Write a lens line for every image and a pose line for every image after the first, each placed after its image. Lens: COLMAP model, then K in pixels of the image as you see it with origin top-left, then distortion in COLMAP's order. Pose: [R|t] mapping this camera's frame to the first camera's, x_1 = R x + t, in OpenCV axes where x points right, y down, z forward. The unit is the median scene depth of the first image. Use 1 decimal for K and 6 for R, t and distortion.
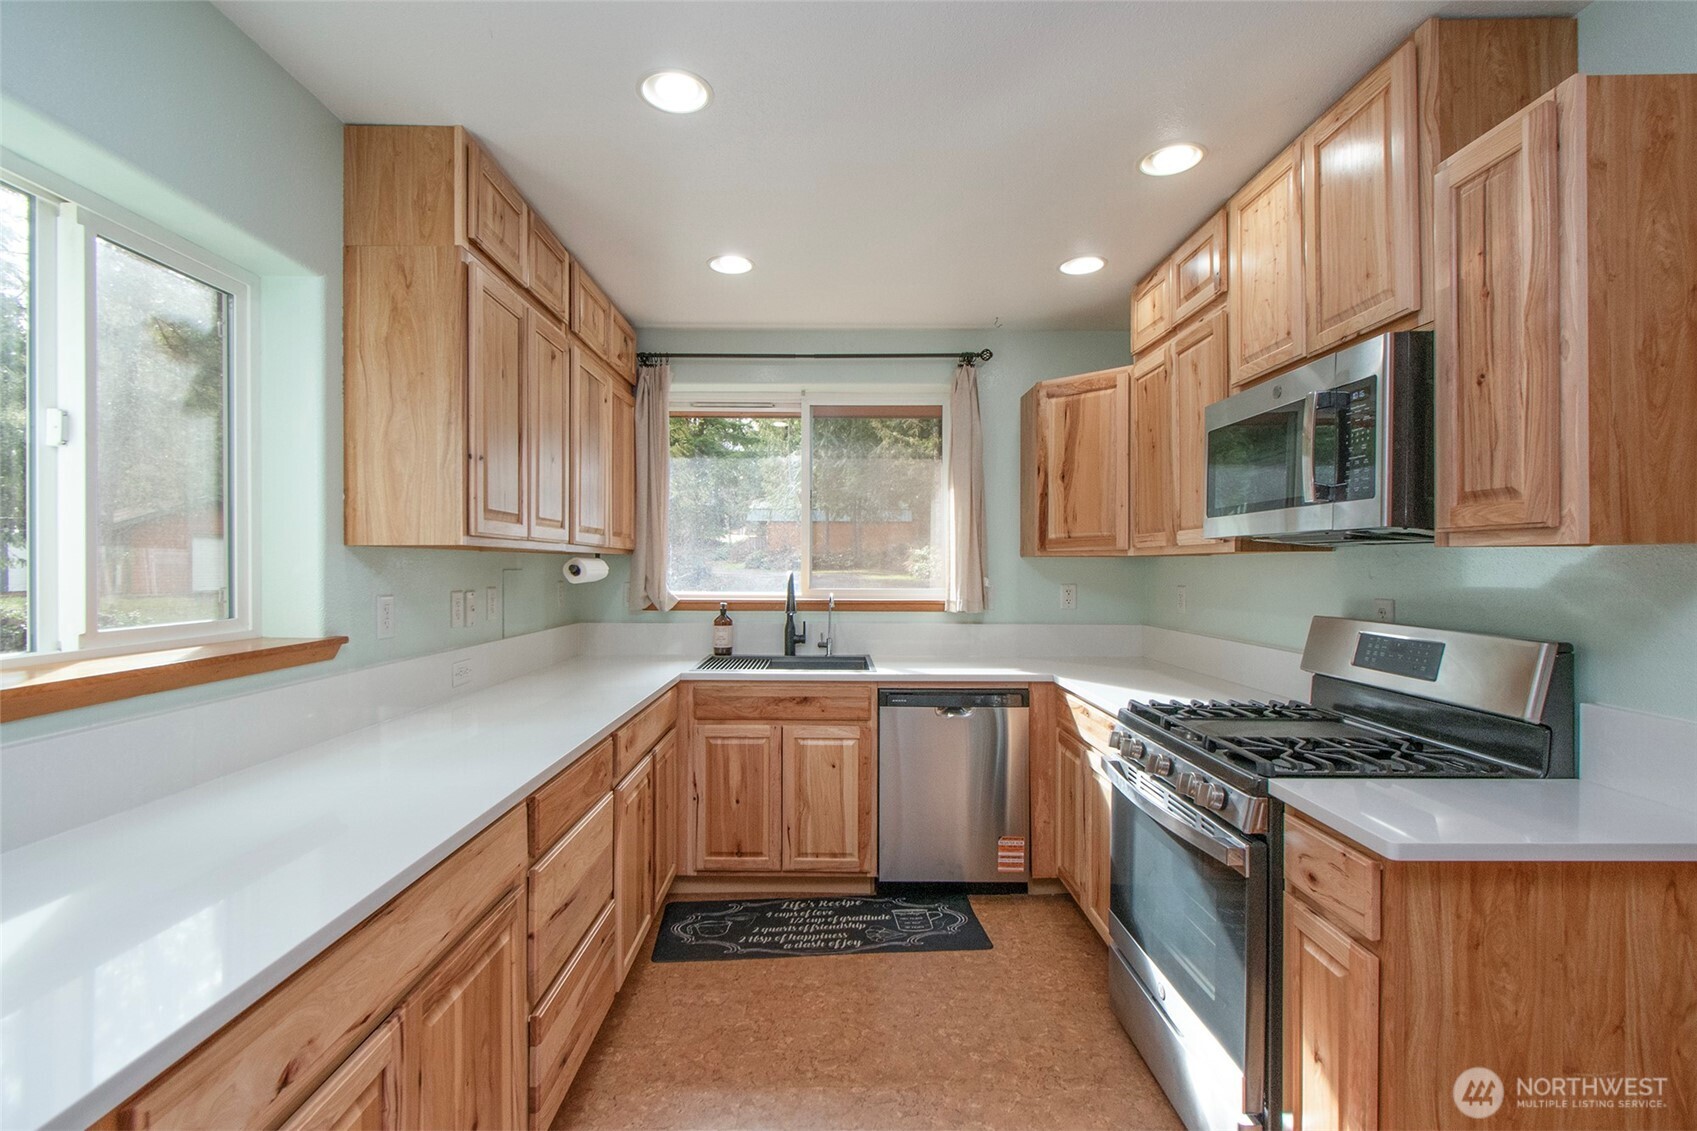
lens RADIAL K [[761.8, 0, 838.9], [0, 761.8, 565.0], [0, 0, 1]] dist [0.000978, -0.000672]
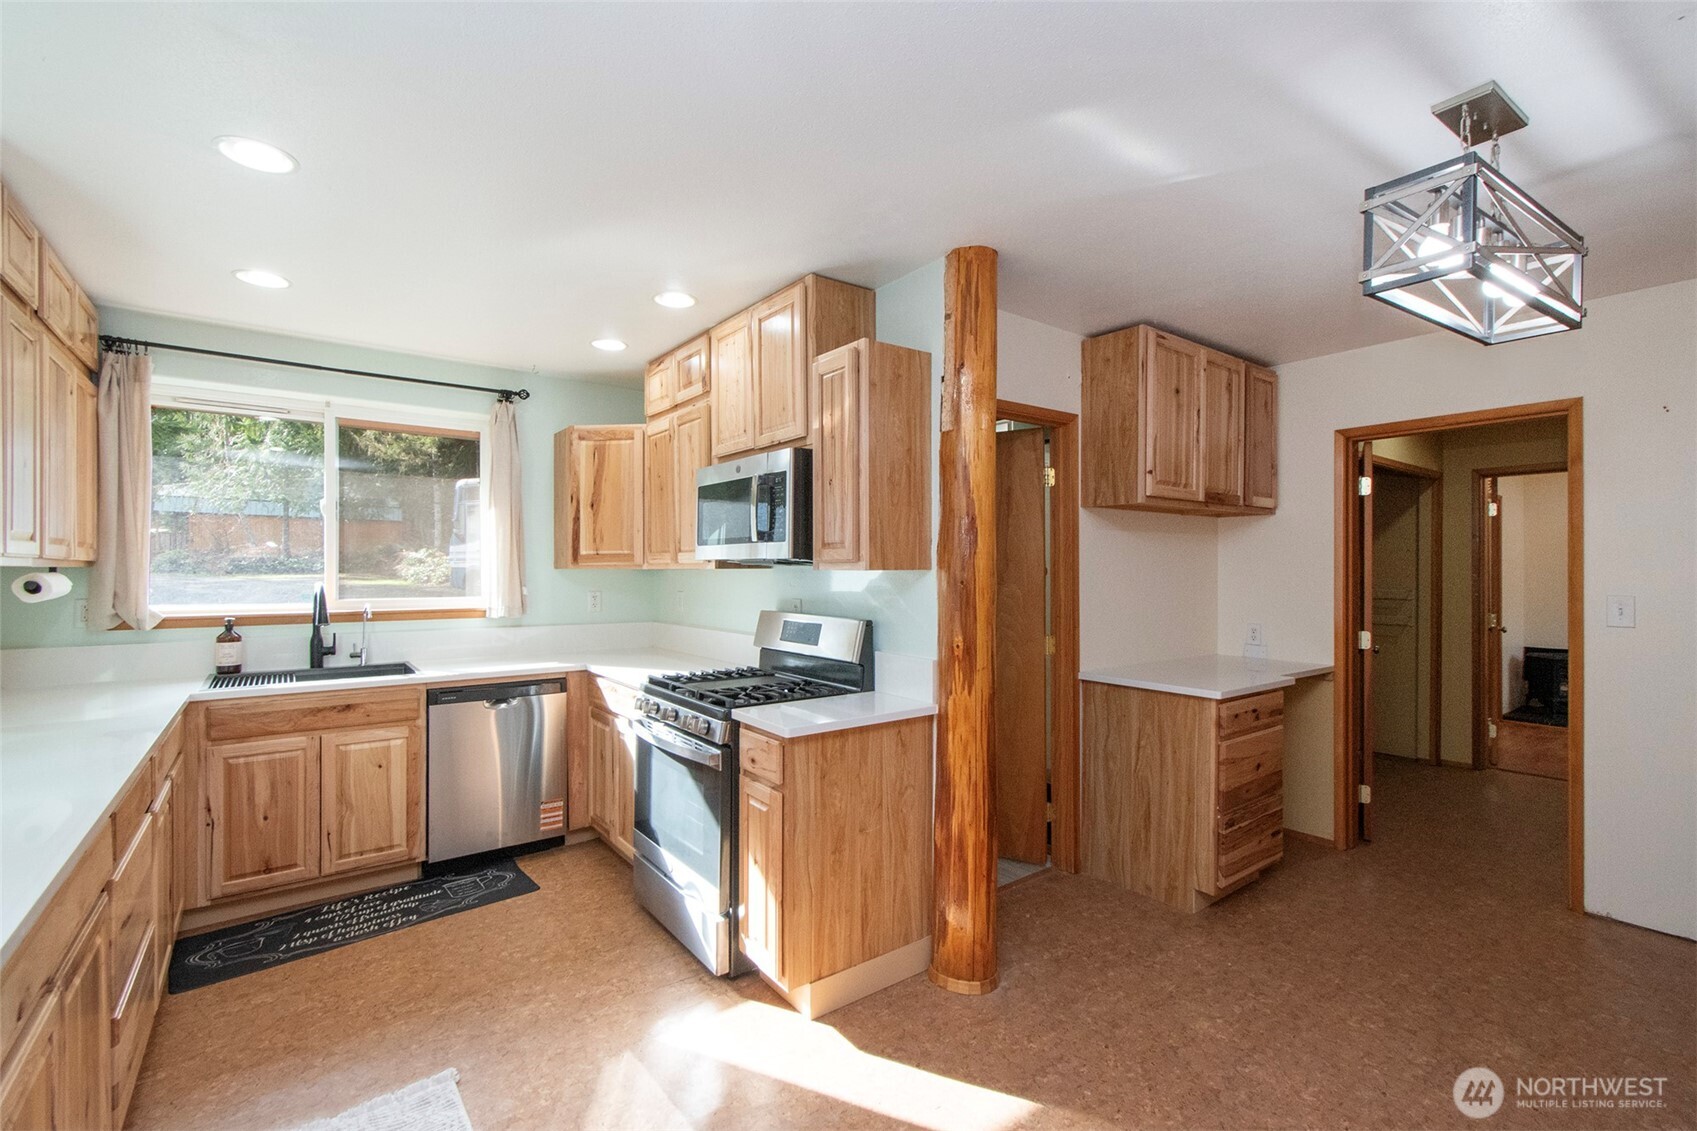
lens RADIAL K [[736.2, 0, 819.6], [0, 736.2, 569.1], [0, 0, 1]] dist [0.001244, 0.000093]
pose [[0.817771, -0.002723, 0.575538, -0.127839], [0.001943, 0.999996, 0.001971, -0.018170], [-0.575541, -0.000494, 0.817773, -0.266661]]
